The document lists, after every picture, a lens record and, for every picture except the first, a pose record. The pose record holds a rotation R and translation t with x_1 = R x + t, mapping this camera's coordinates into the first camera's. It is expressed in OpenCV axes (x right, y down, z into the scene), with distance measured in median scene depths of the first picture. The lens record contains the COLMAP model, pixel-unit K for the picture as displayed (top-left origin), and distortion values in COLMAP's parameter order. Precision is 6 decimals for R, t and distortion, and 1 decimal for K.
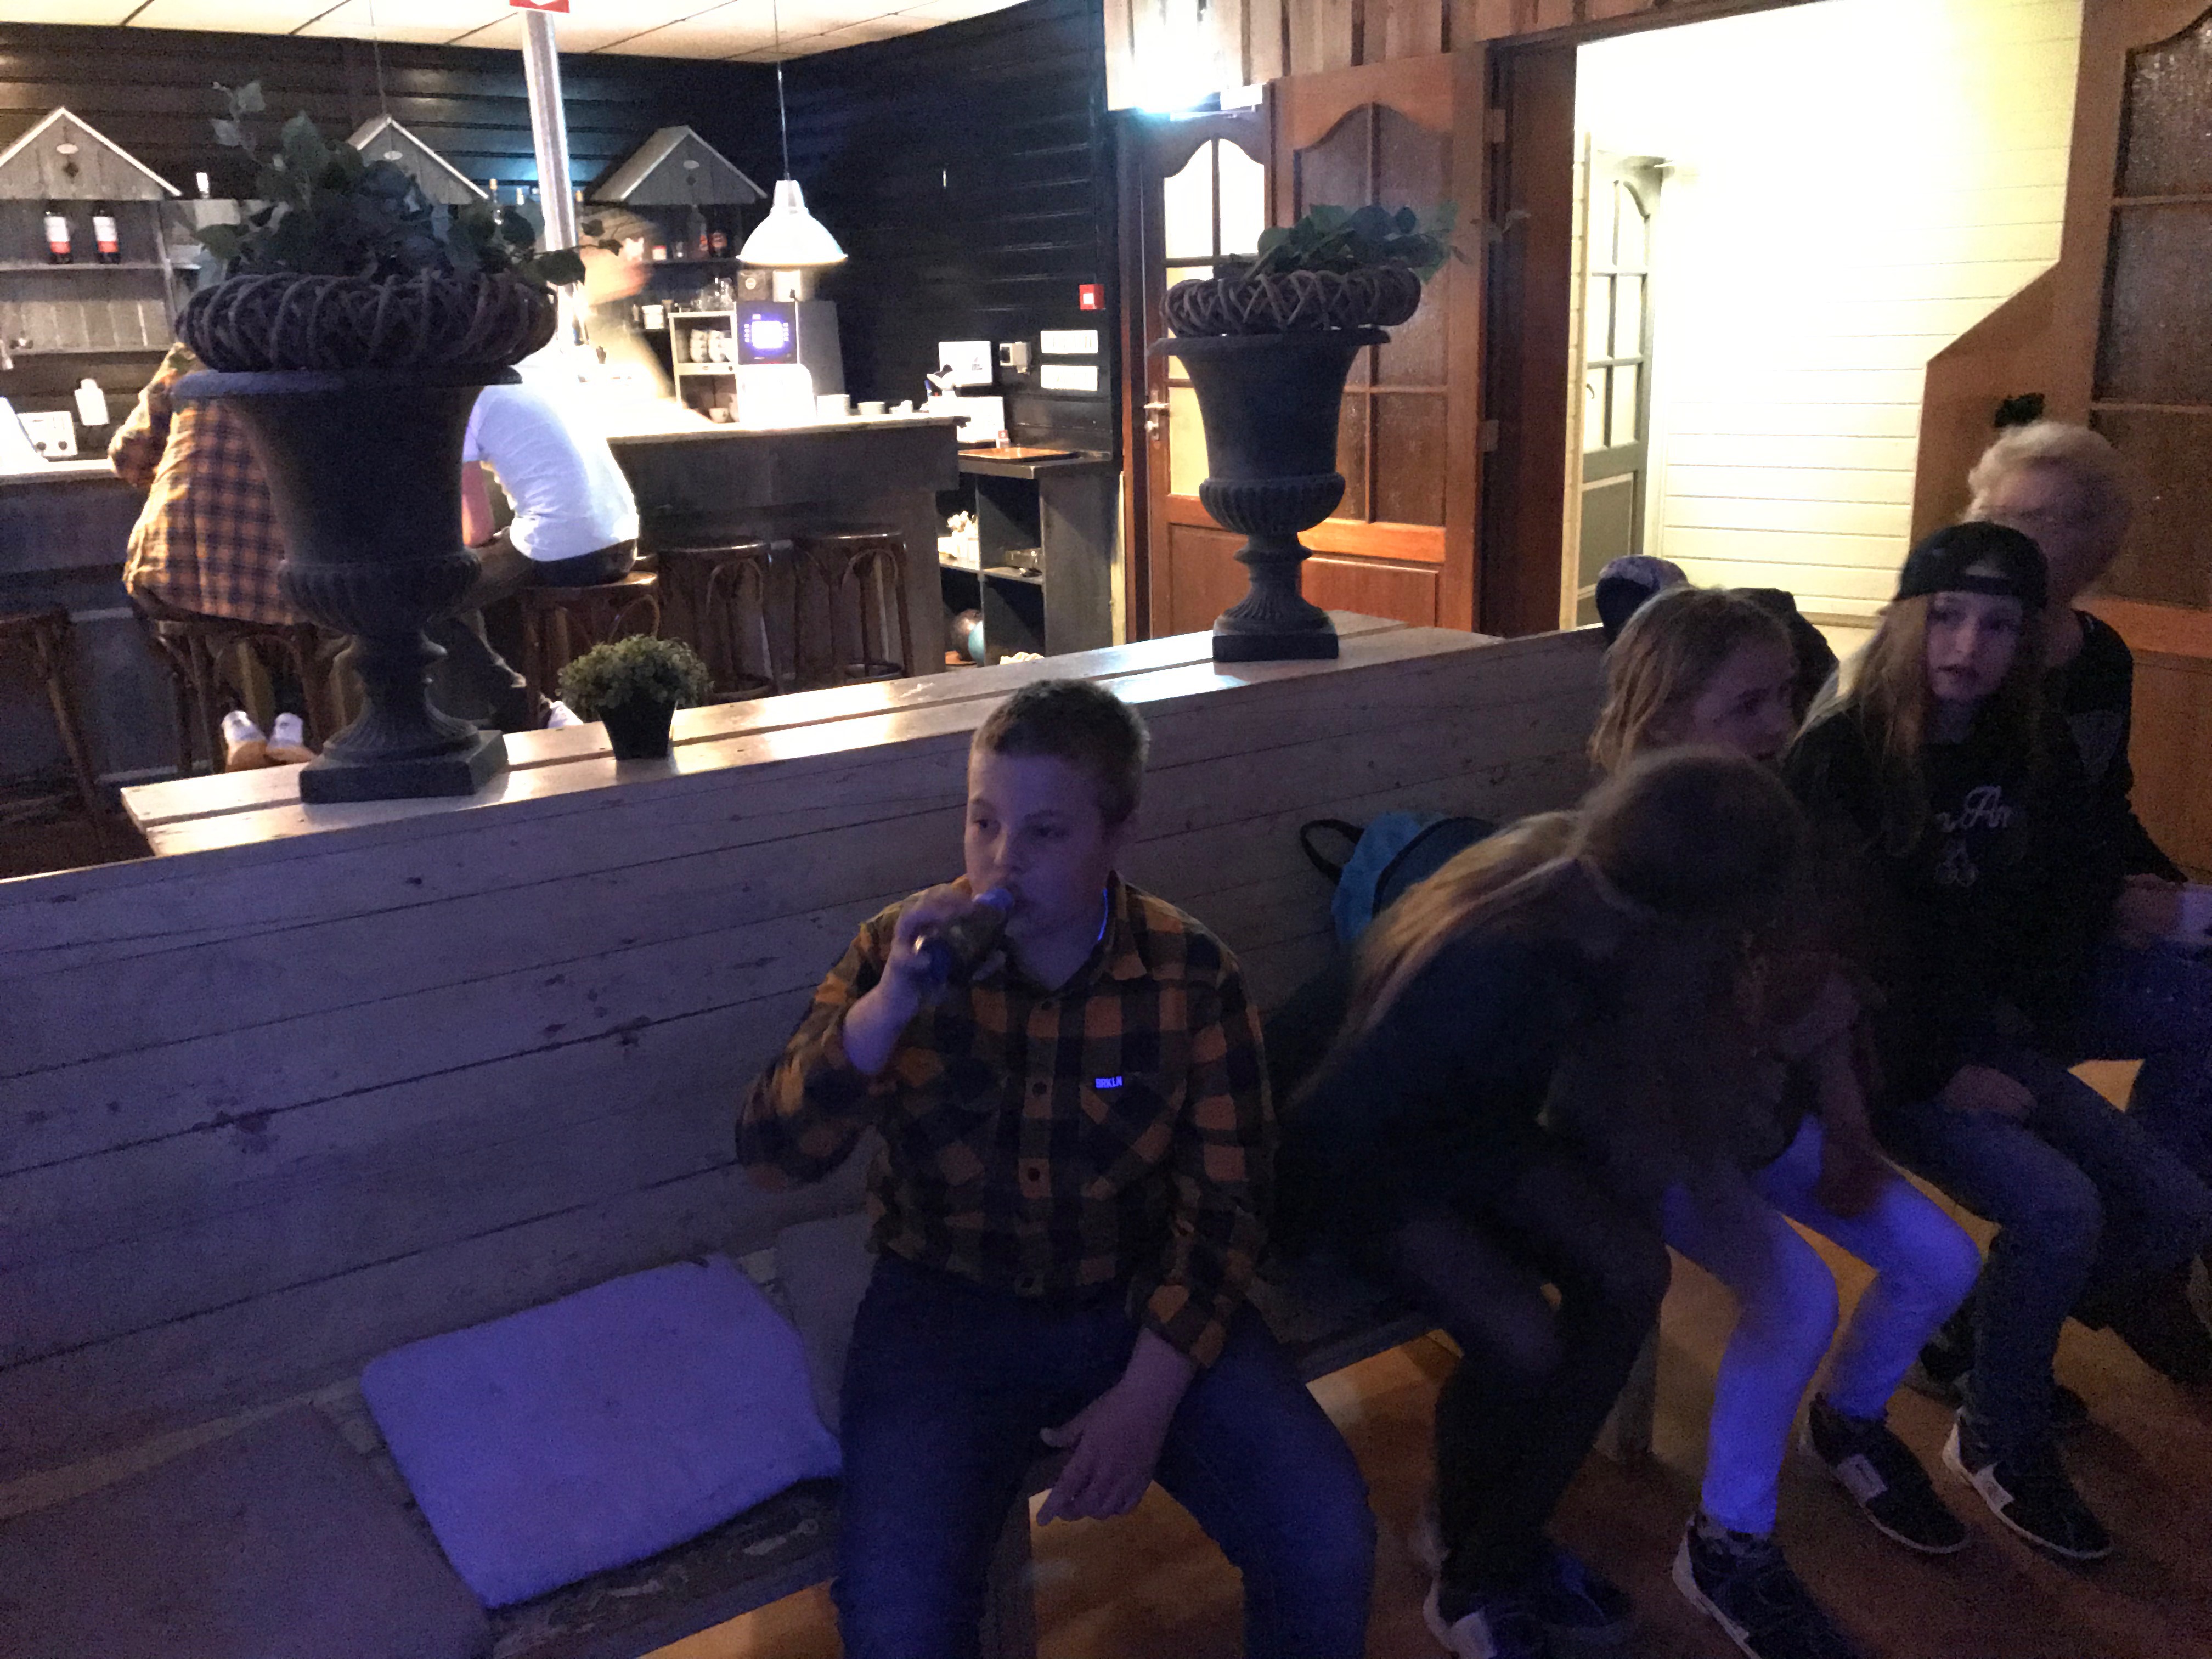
lens RADIAL K [[1848.1, 0, 1106.0], [0, 1848.1, 829.5], [0, 0, 1]] dist [0.009252, 0.013711]
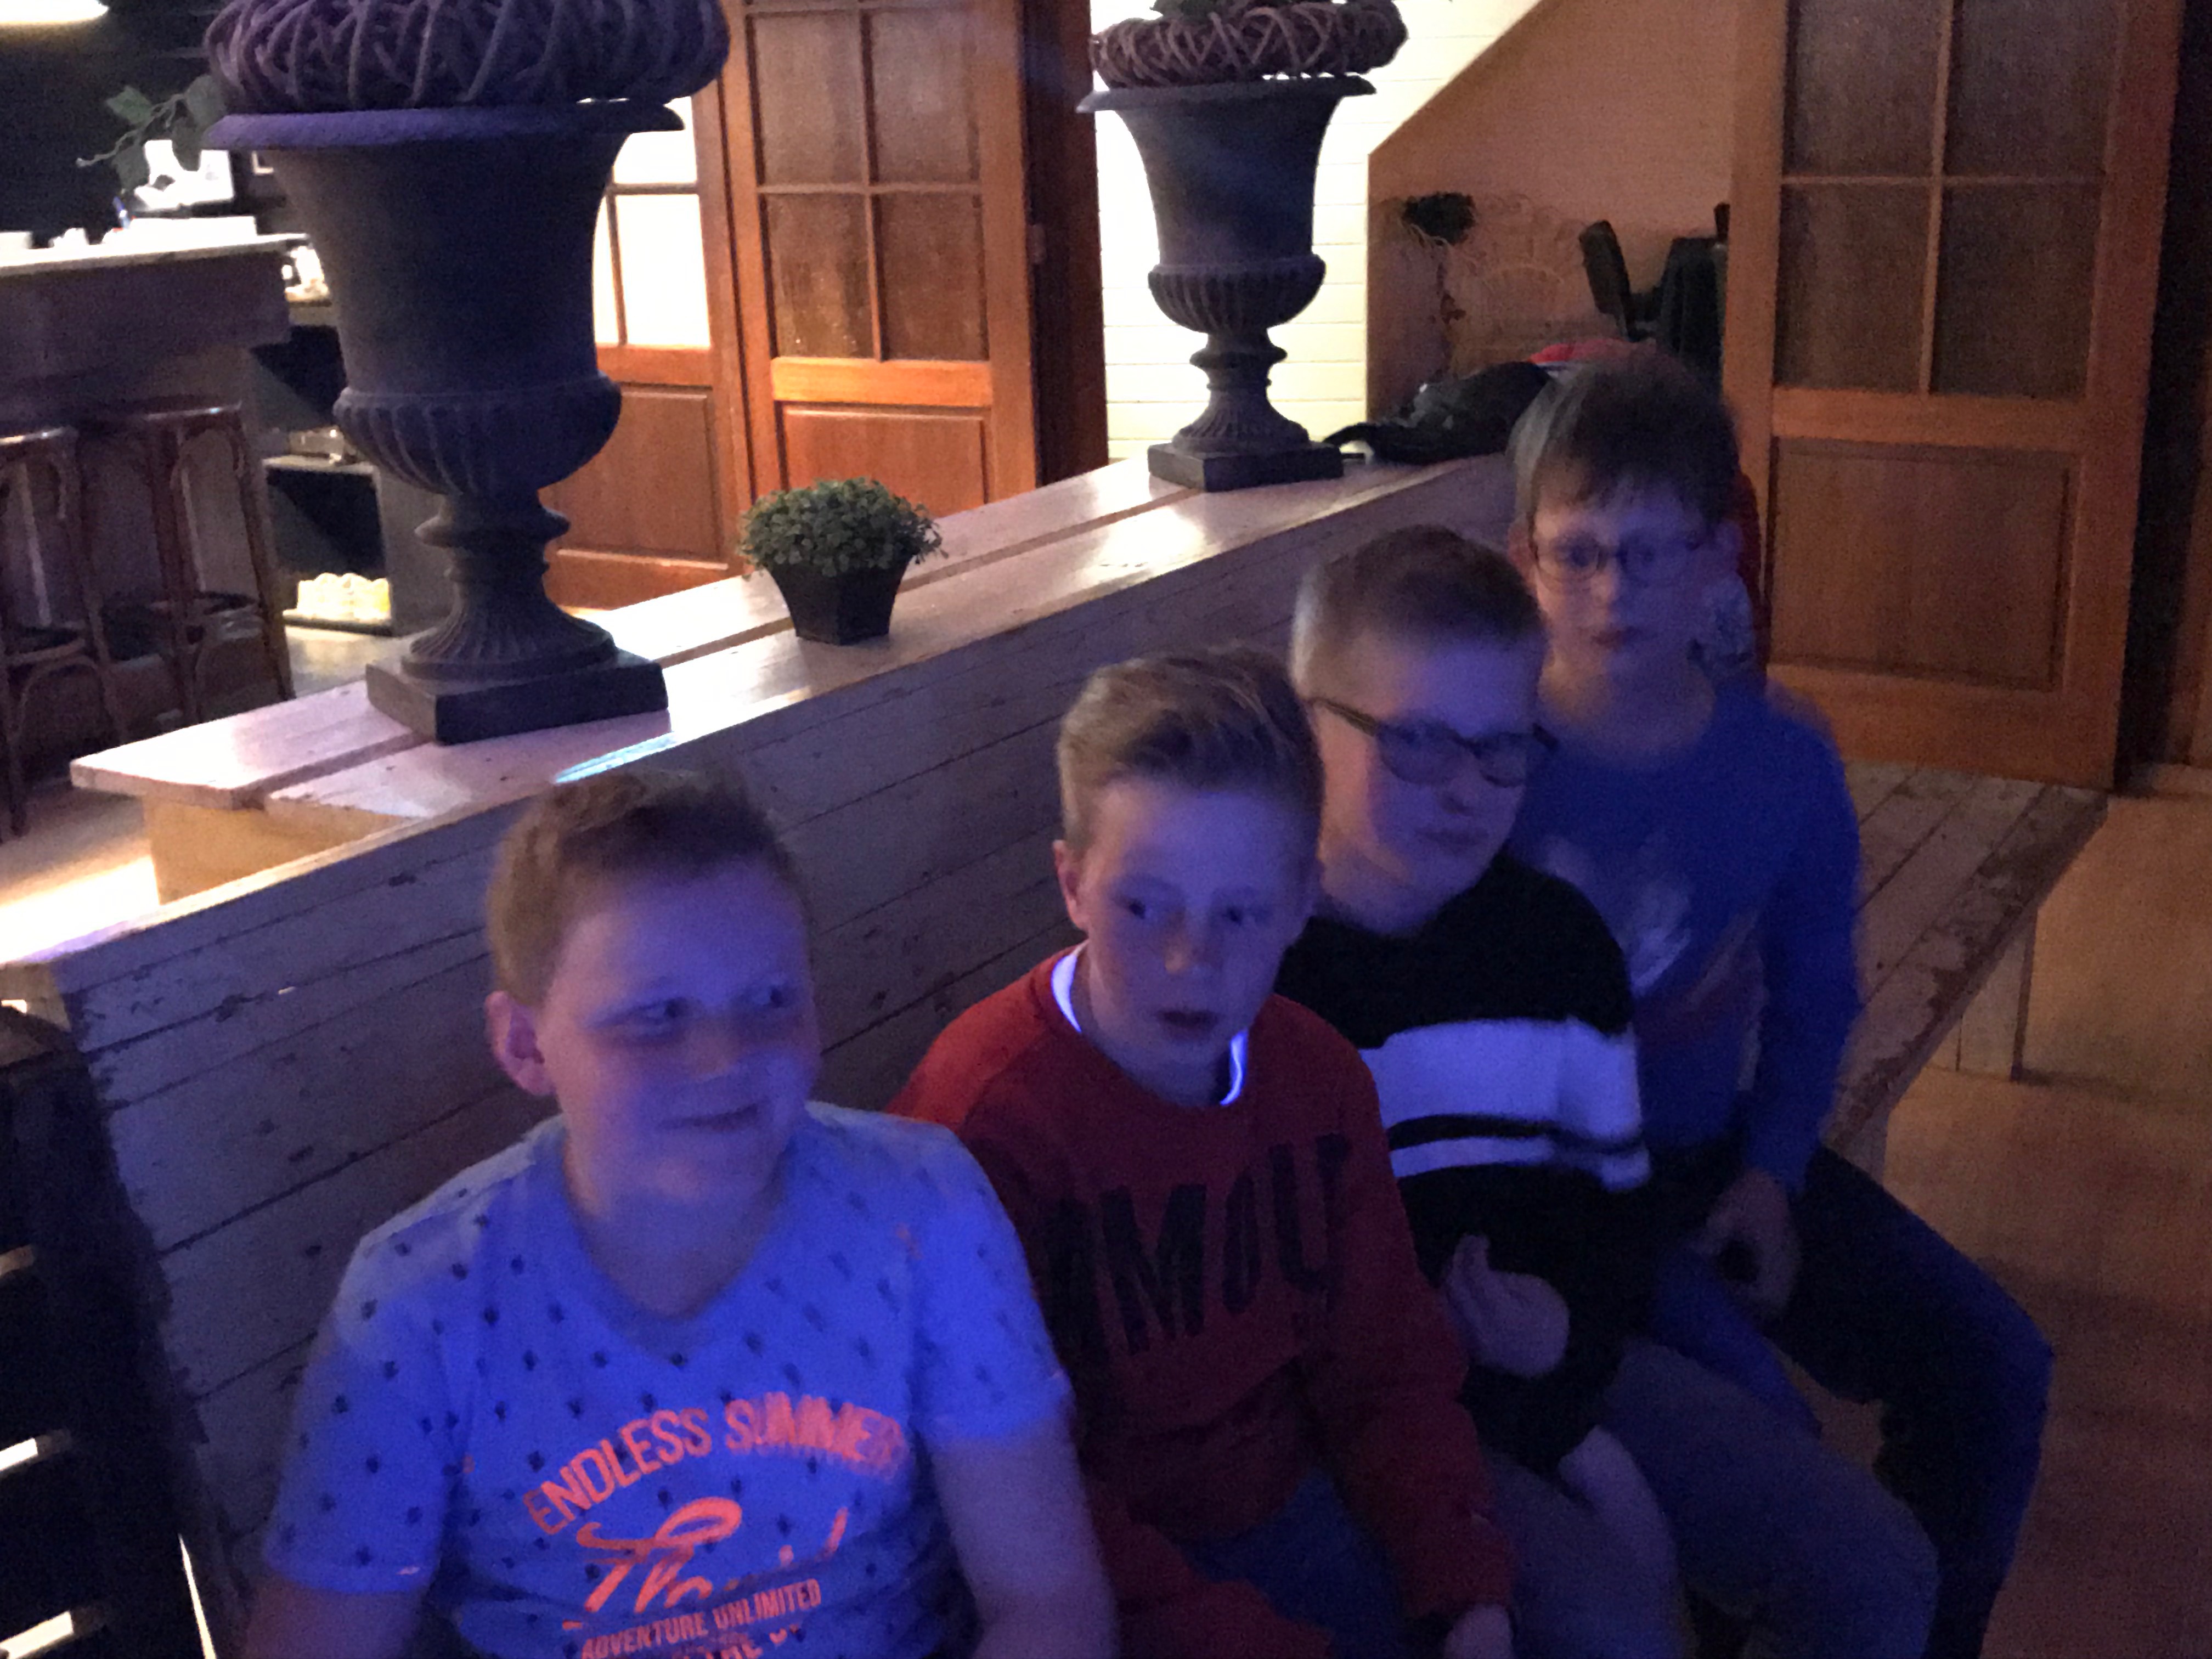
lens RADIAL K [[2410.0, 0, 1106.0], [0, 2410.0, 829.5], [0, 0, 1]] dist [0.026002, -0.035098]
pose [[0.907216, -0.124276, 0.401888, -0.173174], [0.119550, 0.992141, 0.036930, 0.004470], [-0.403319, 0.014542, 0.914944, 0.022541]]
